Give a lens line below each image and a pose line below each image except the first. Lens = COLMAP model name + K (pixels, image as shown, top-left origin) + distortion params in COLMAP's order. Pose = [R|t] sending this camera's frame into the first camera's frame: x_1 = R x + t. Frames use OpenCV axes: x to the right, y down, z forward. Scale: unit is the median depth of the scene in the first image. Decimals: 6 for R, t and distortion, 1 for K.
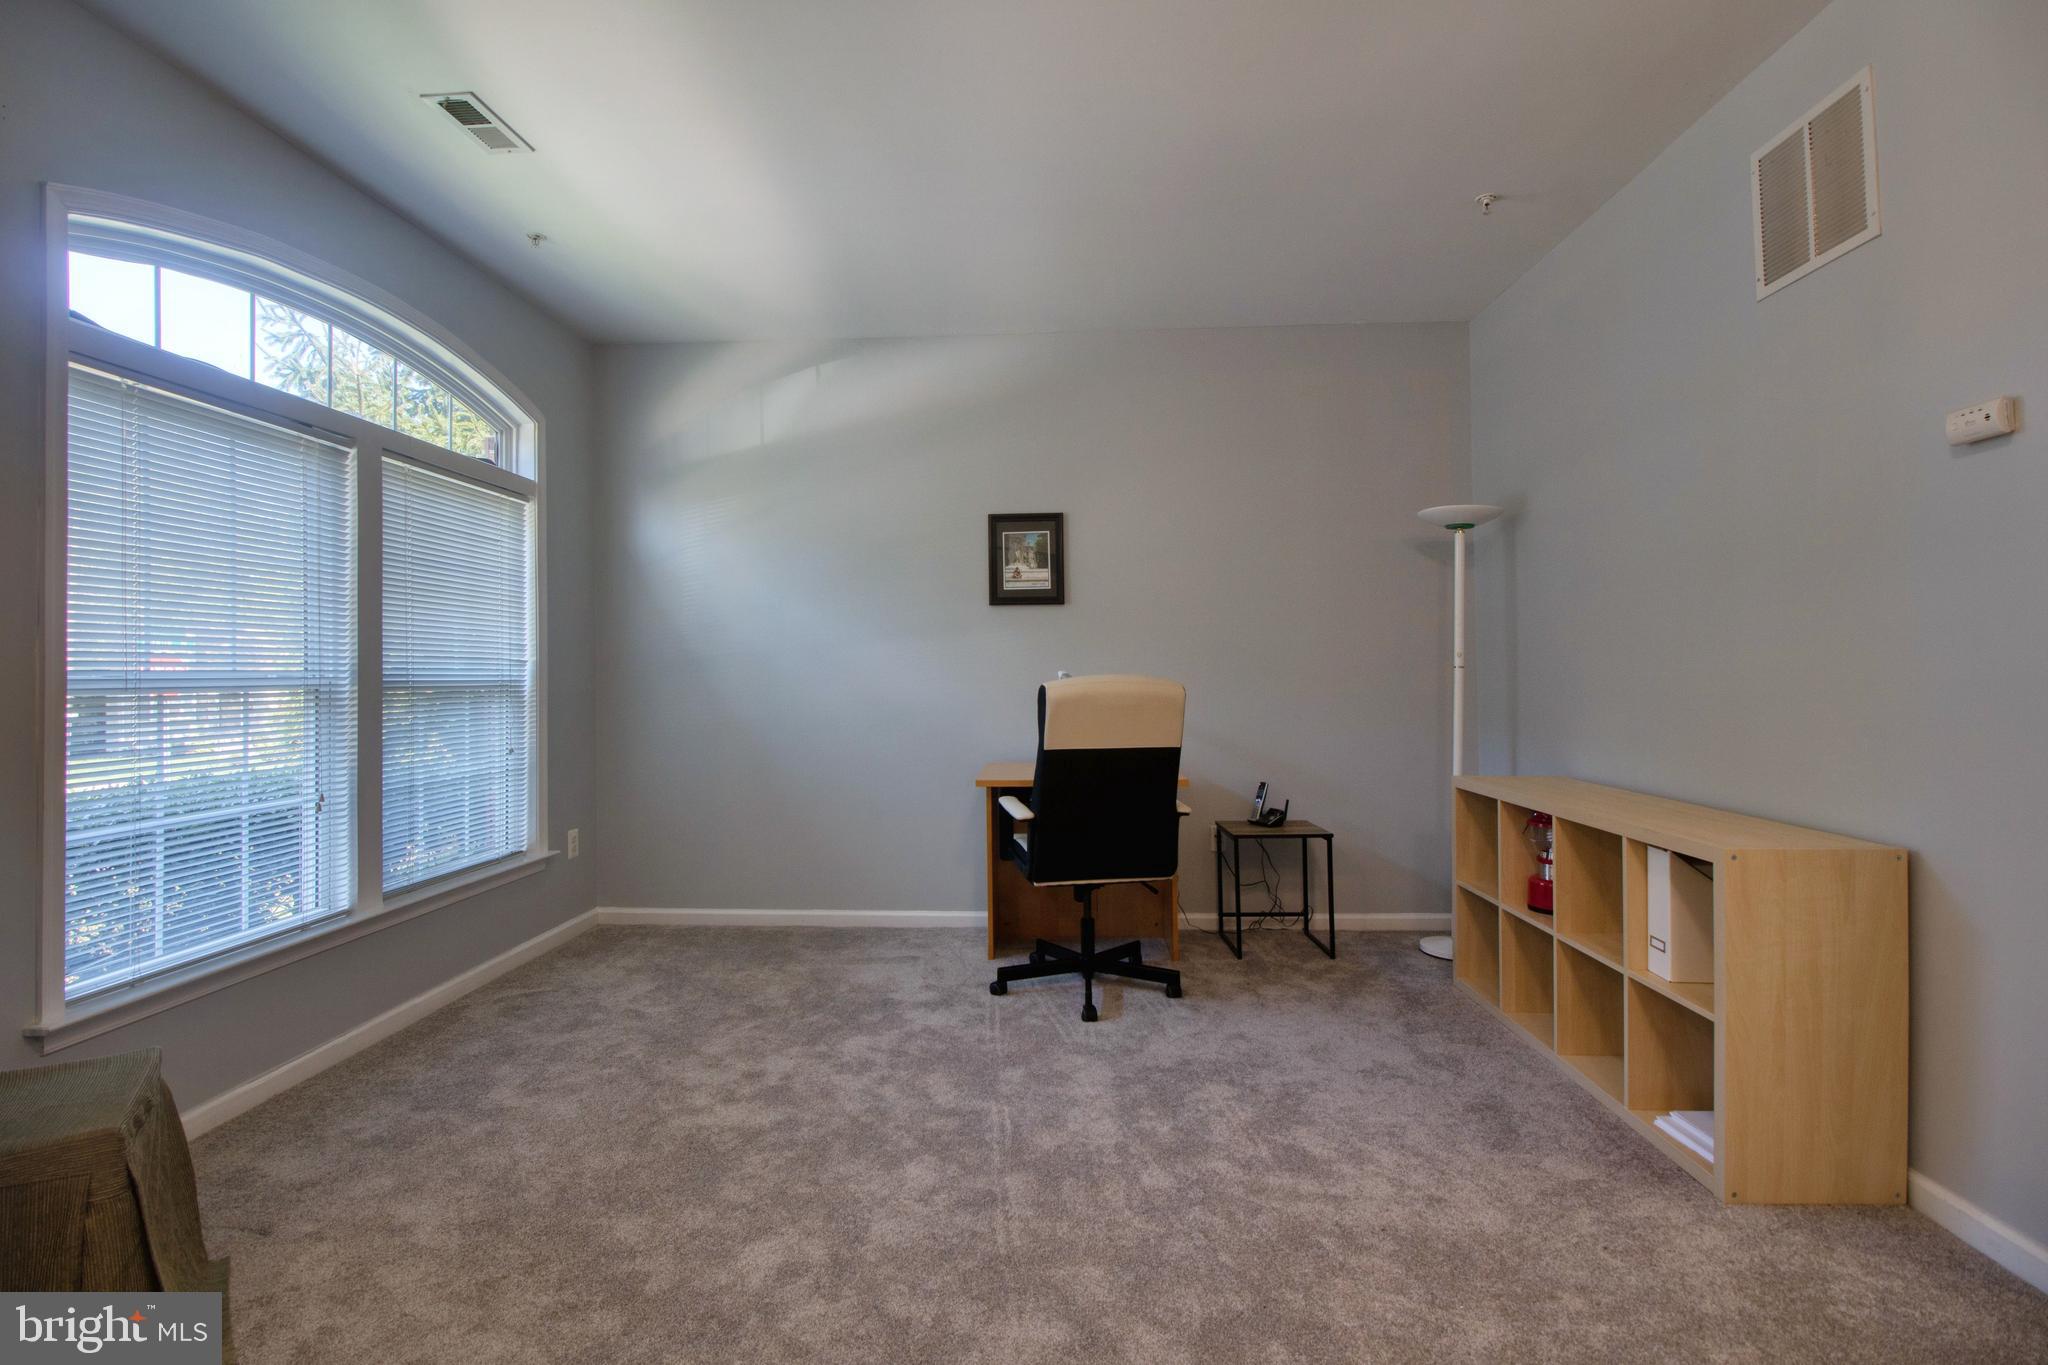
lens RADIAL K [[968.1, 0, 1010.6], [0, 968.1, 680.9], [0, 0, 1]] dist [-0.000349, -0.016574]
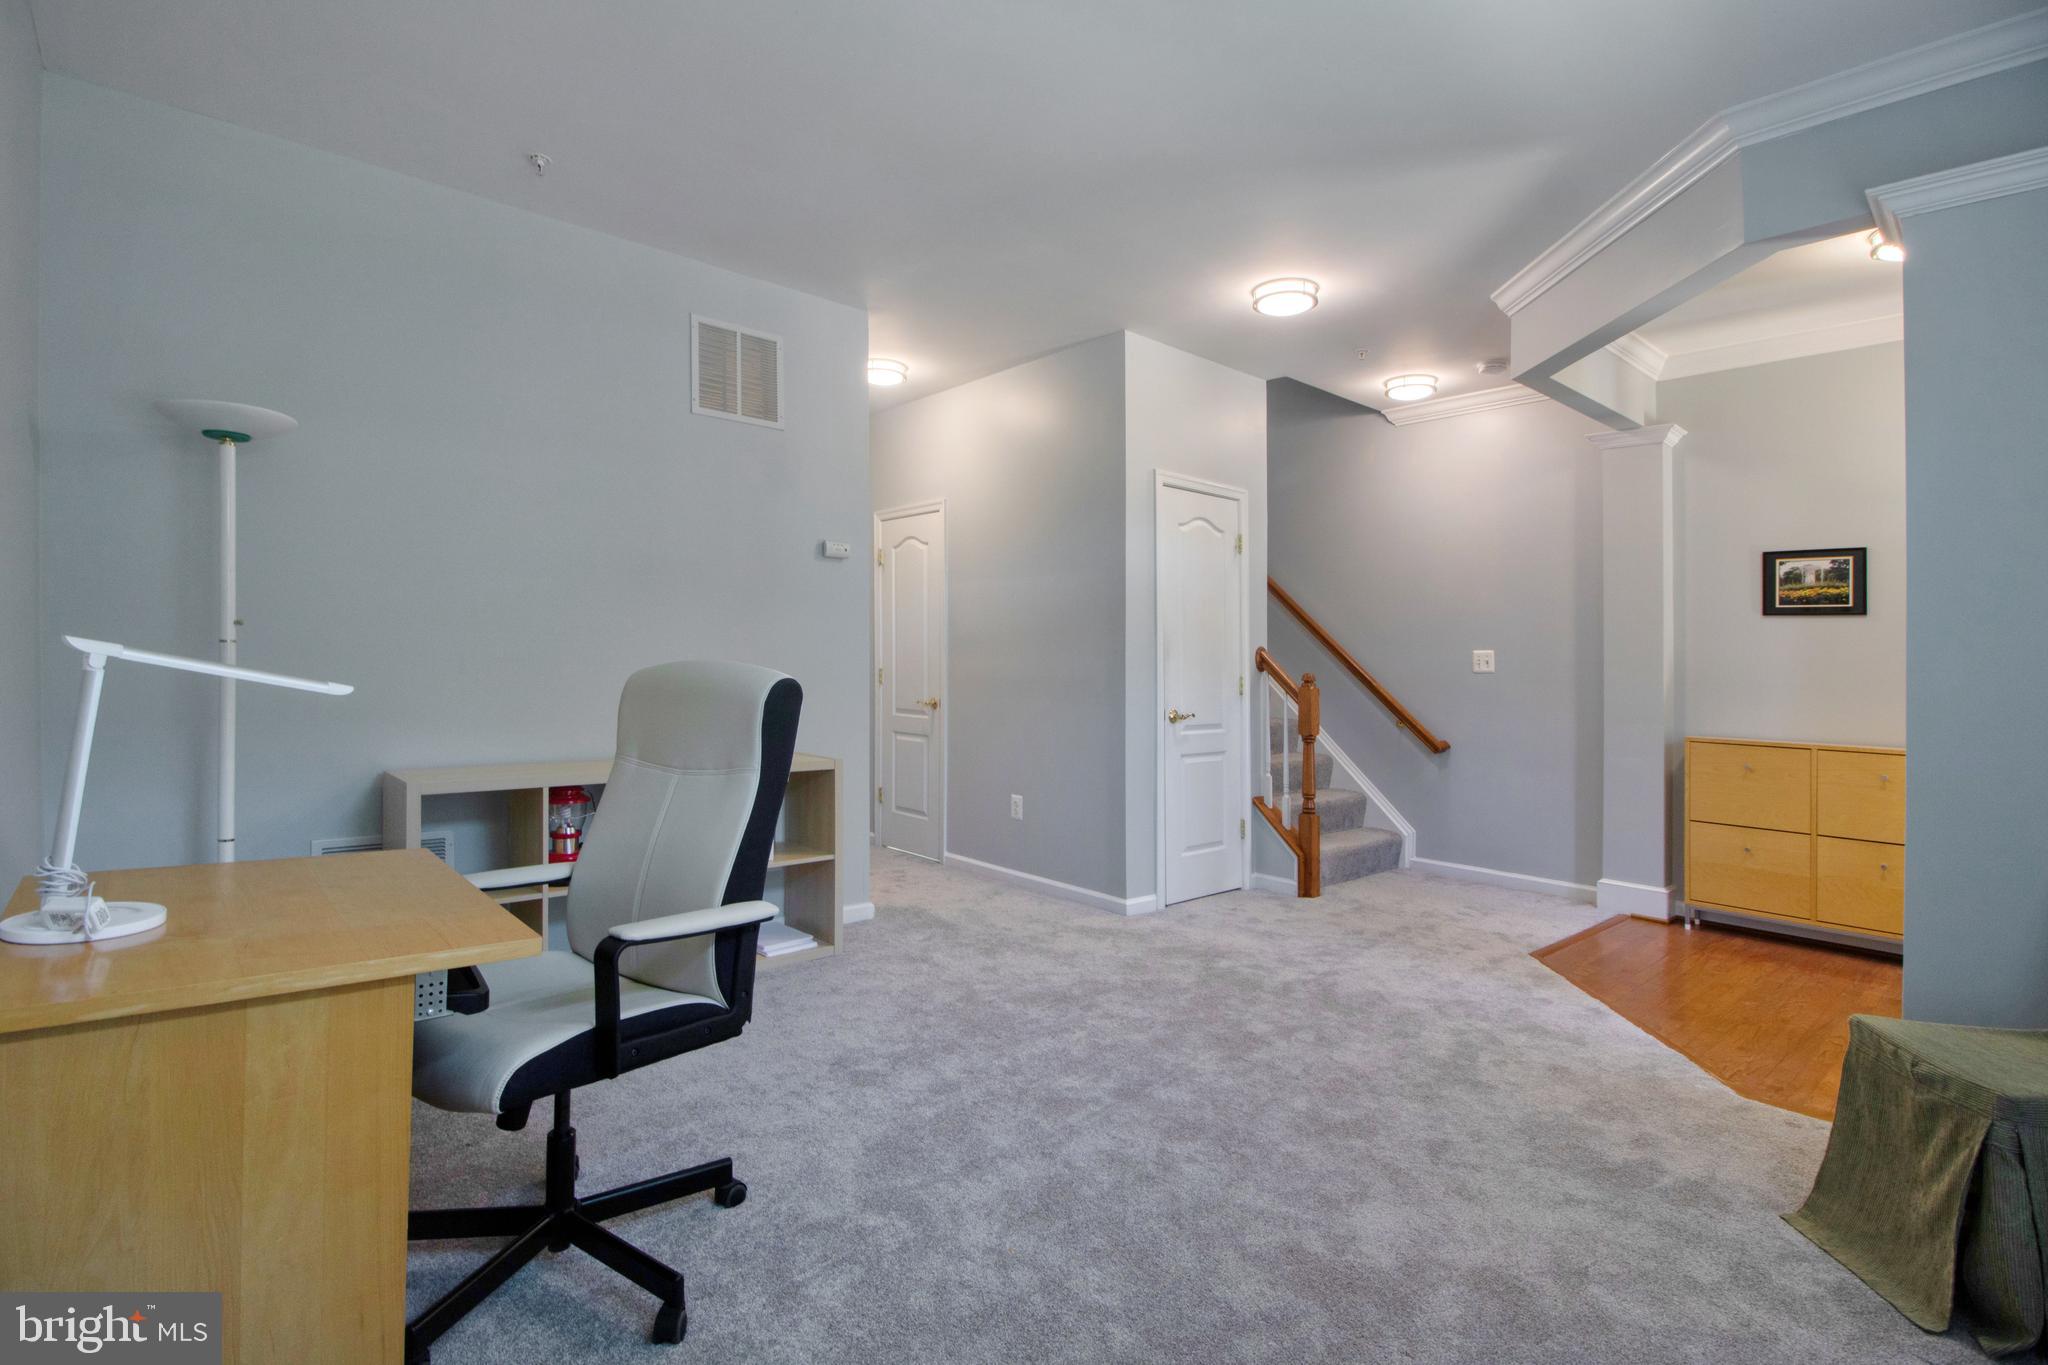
lens RADIAL K [[958.2, 0, 1023.8], [0, 958.2, 659.8], [0, 0, 1]] dist [0.000539, -0.013298]
pose [[-0.707178, -0.005777, 0.707012, -0.694206], [-0.011552, 0.999928, -0.003384, -0.010042], [-0.706941, -0.010560, -0.707194, 1.797581]]
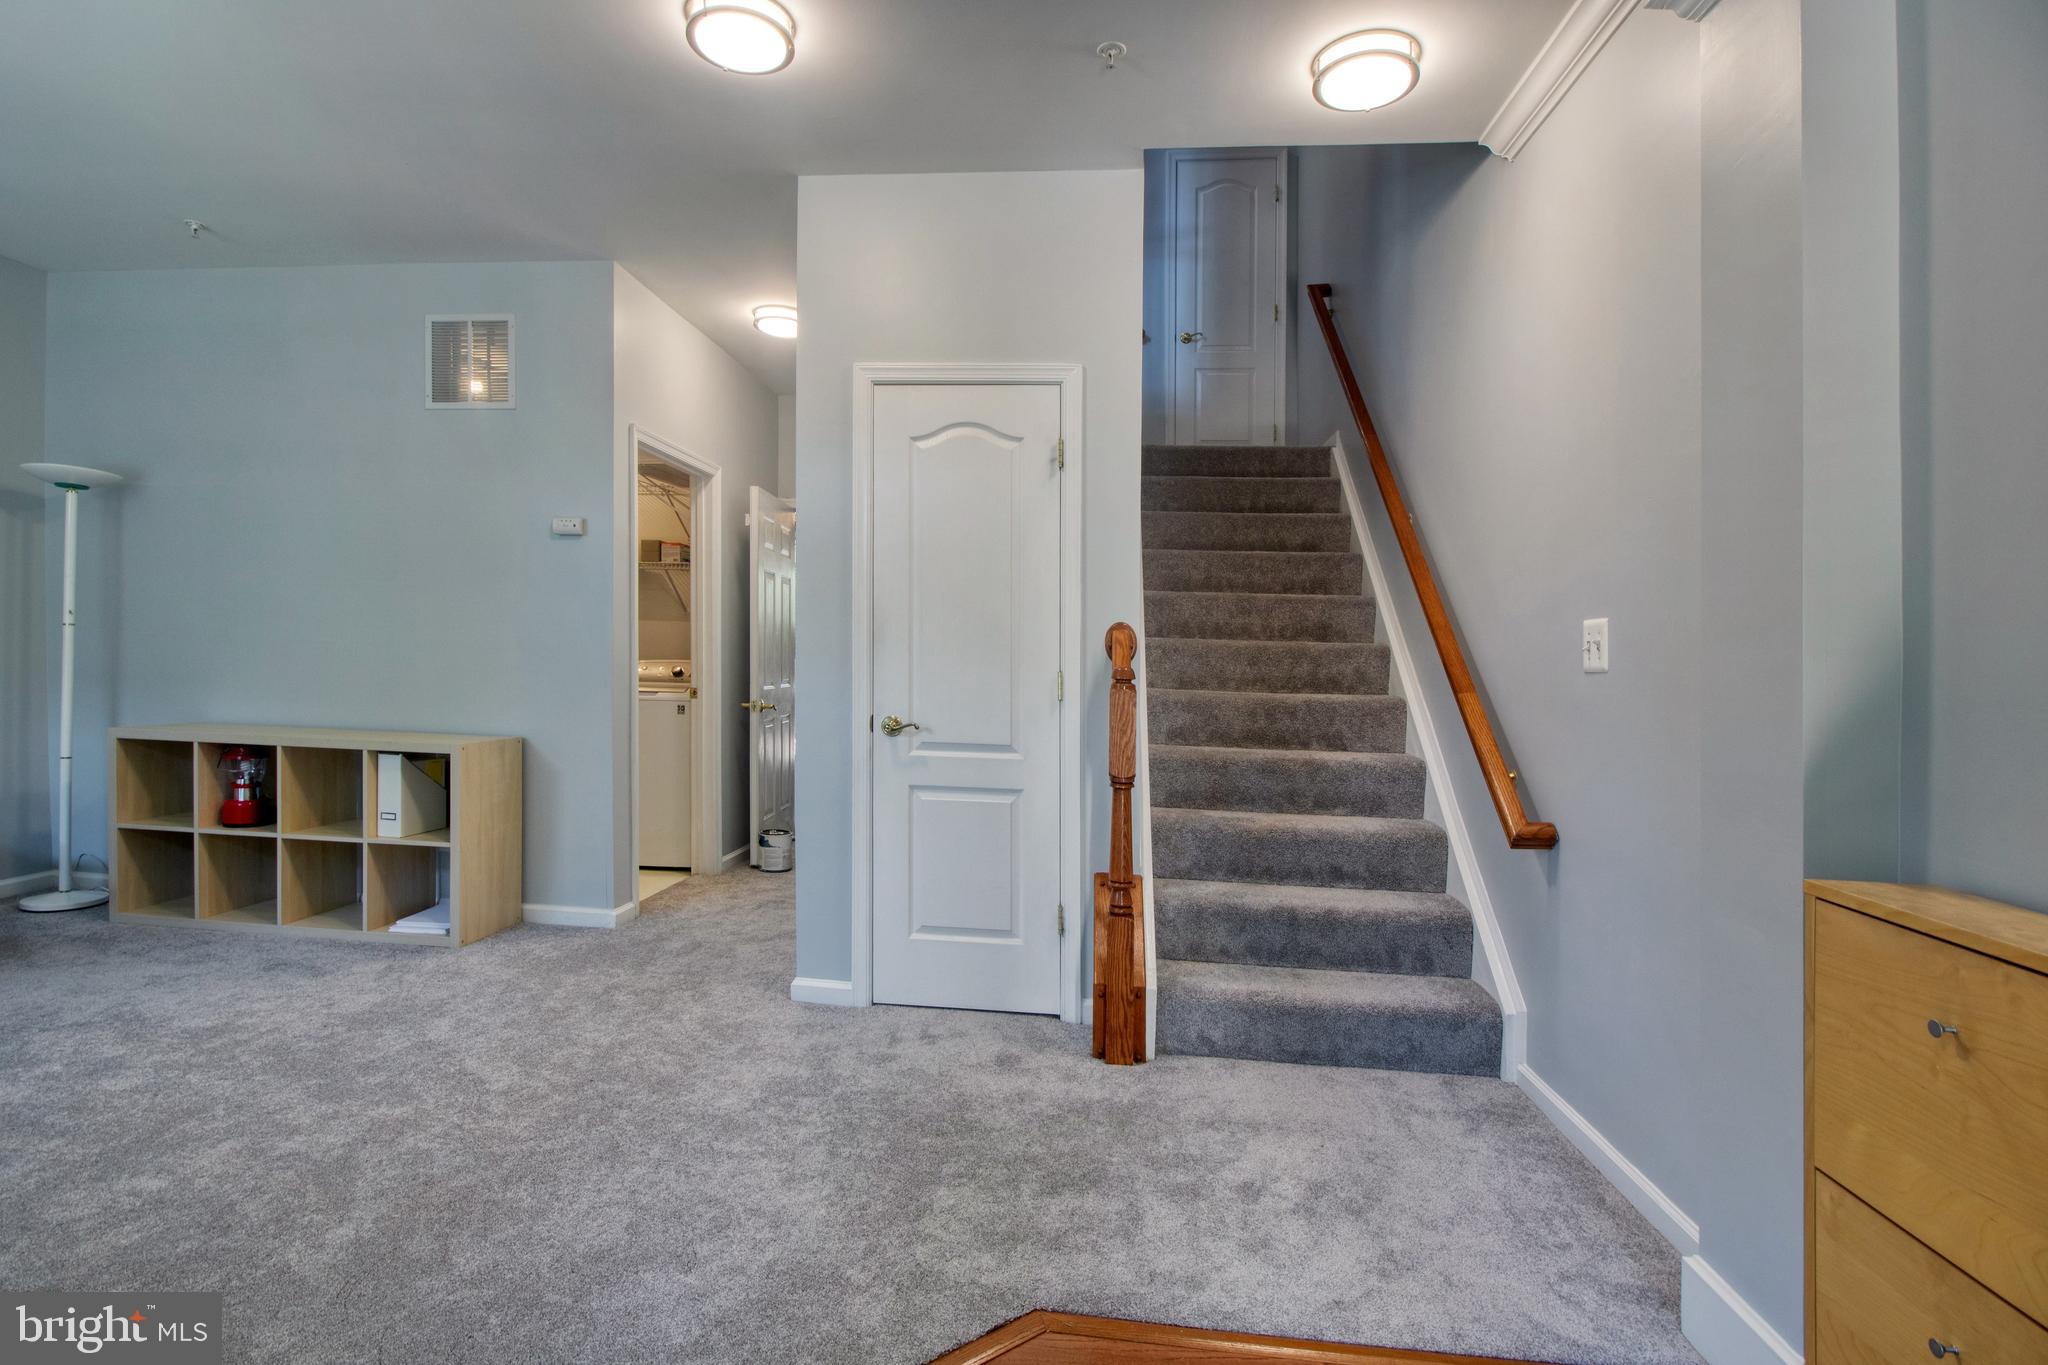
lens RADIAL K [[957.6, 0, 1024.0], [0, 957.6, 682.5], [0, 0, 1]] dist [-0.020978, -0.000683]
pose [[0.019440, -0.014502, 0.999706, -0.836599], [-0.025409, 0.999565, 0.014994, 0.011168], [-0.999488, -0.025693, 0.019063, -0.040710]]
